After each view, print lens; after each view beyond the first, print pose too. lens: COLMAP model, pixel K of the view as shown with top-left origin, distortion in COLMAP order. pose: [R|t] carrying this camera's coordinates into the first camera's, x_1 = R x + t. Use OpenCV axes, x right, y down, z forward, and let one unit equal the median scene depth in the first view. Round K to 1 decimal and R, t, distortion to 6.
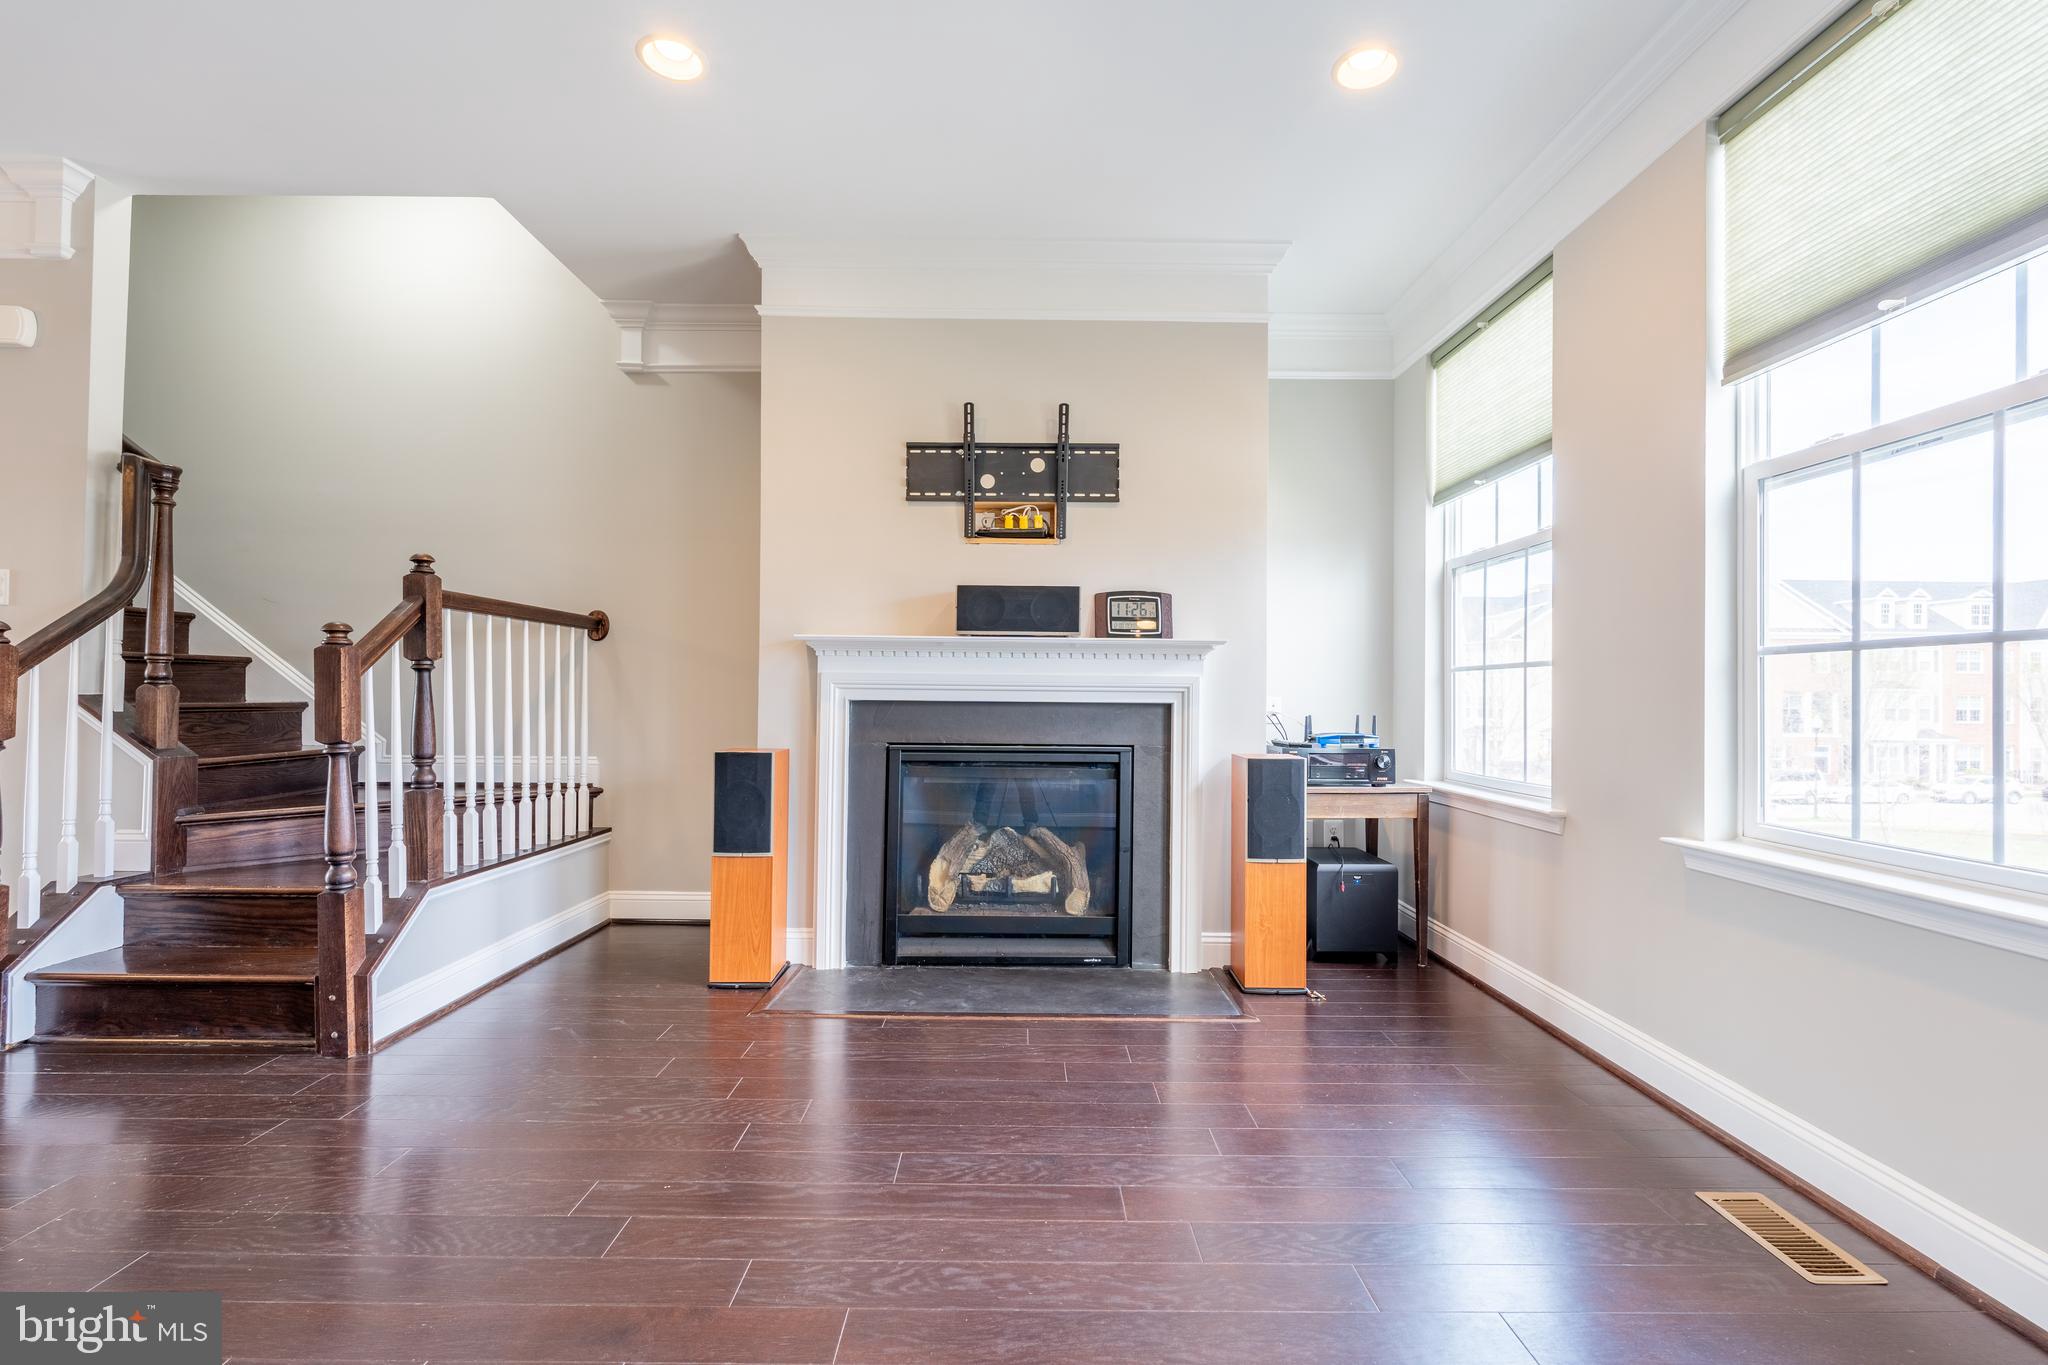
lens RADIAL K [[906.8, 0, 1024.8], [0, 906.8, 686.5], [0, 0, 1]] dist [0.003502, -0.001454]
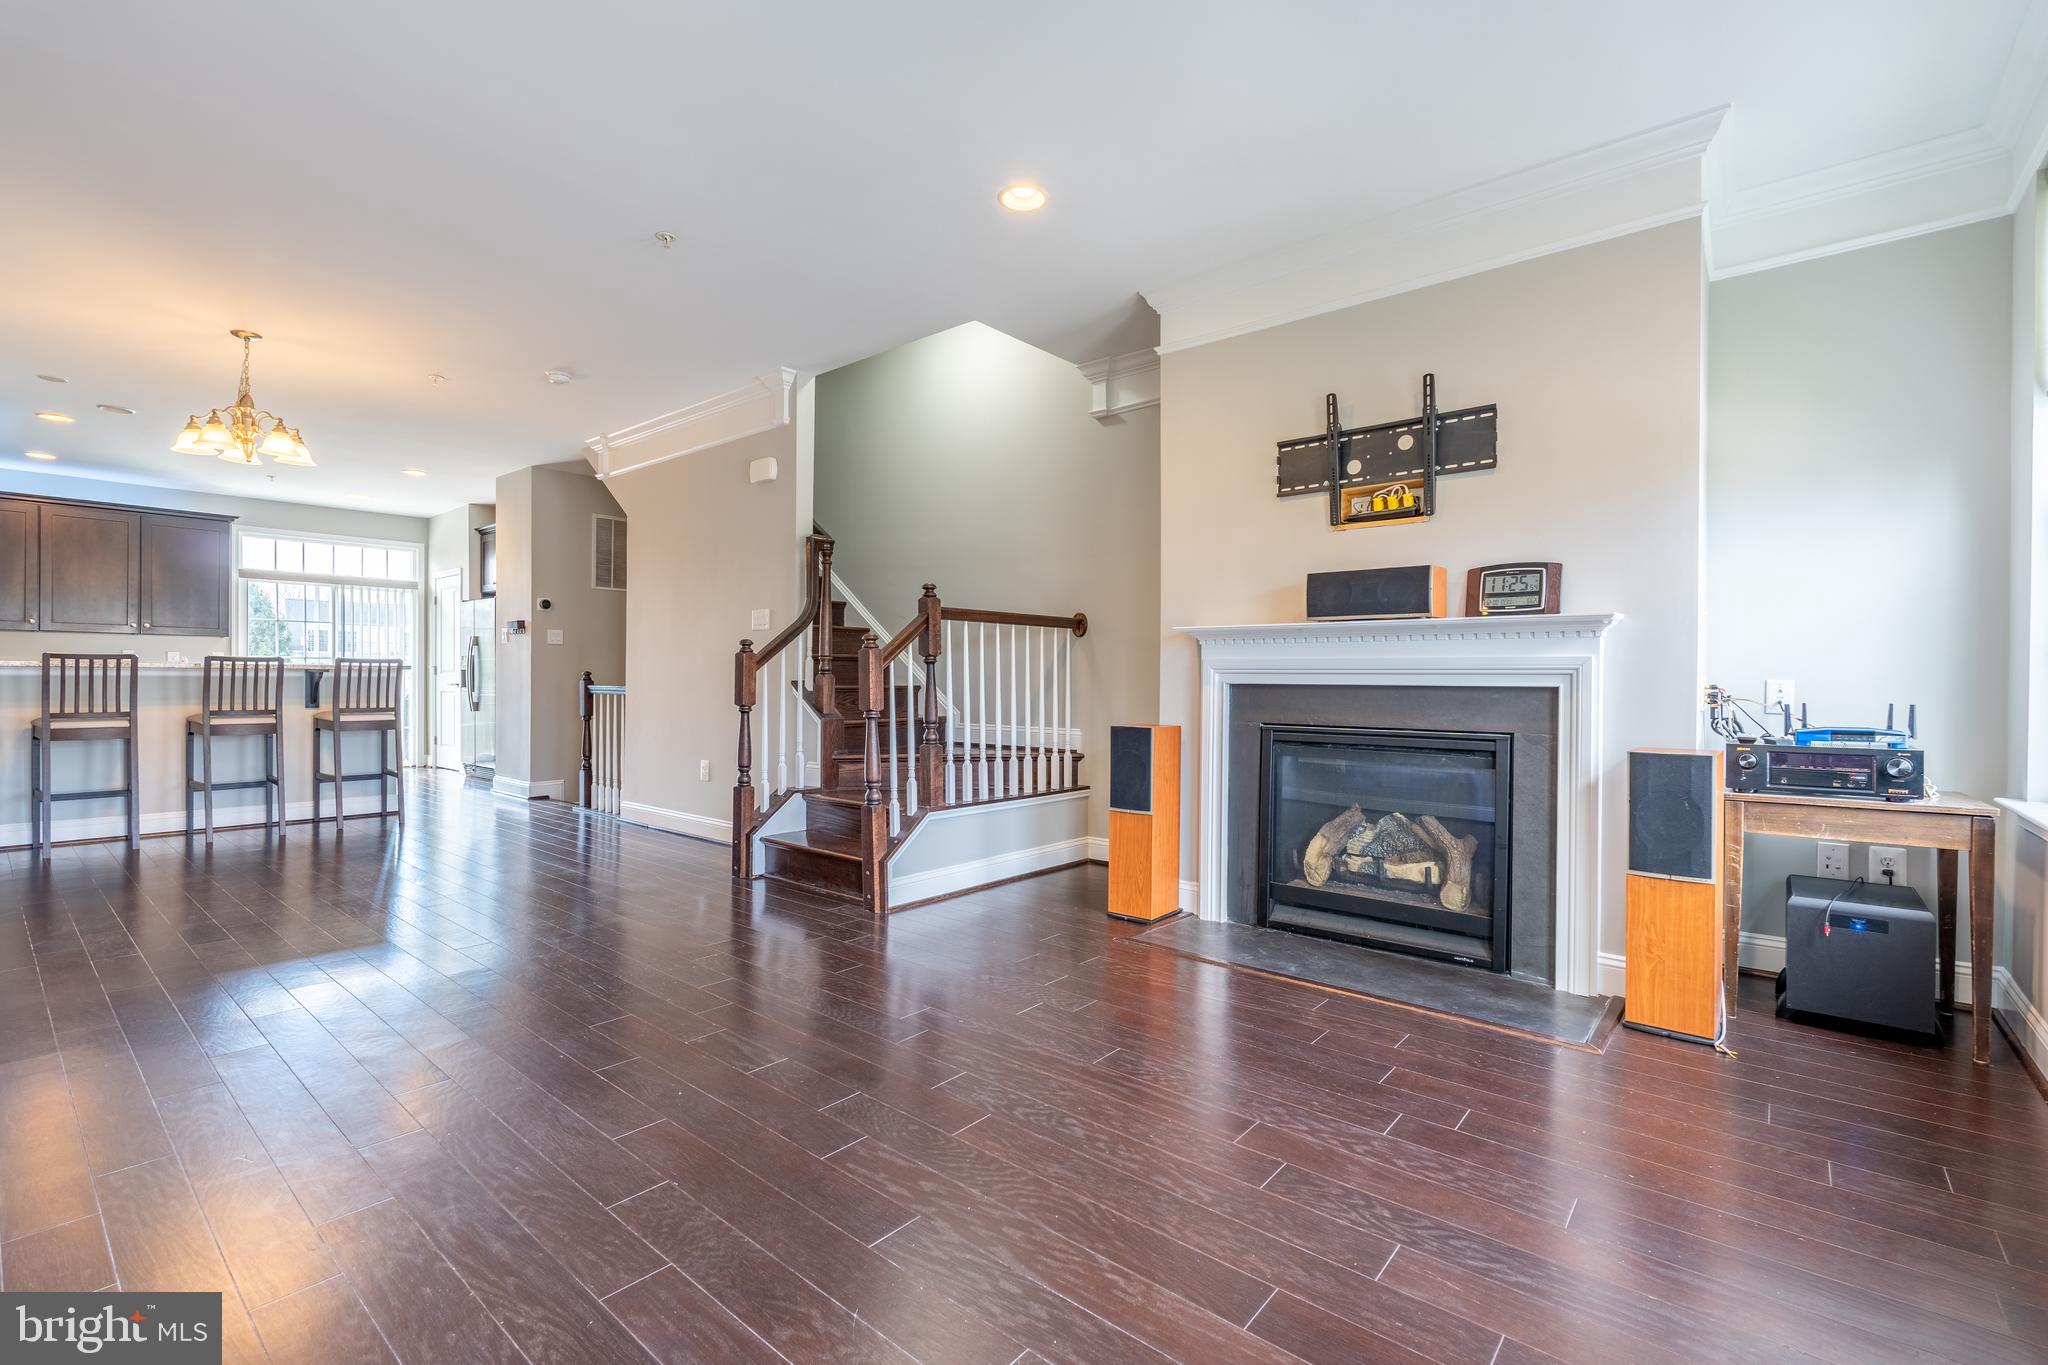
lens RADIAL K [[906.8, 0, 1022.9], [0, 906.8, 686.5], [0, 0, 1]] dist [0.003502, -0.001454]
pose [[0.761612, 0.001553, -0.648031, 0.338155], [0.008655, 0.999884, 0.012568, 0.002240], [0.647975, -0.015181, 0.761510, -0.011883]]
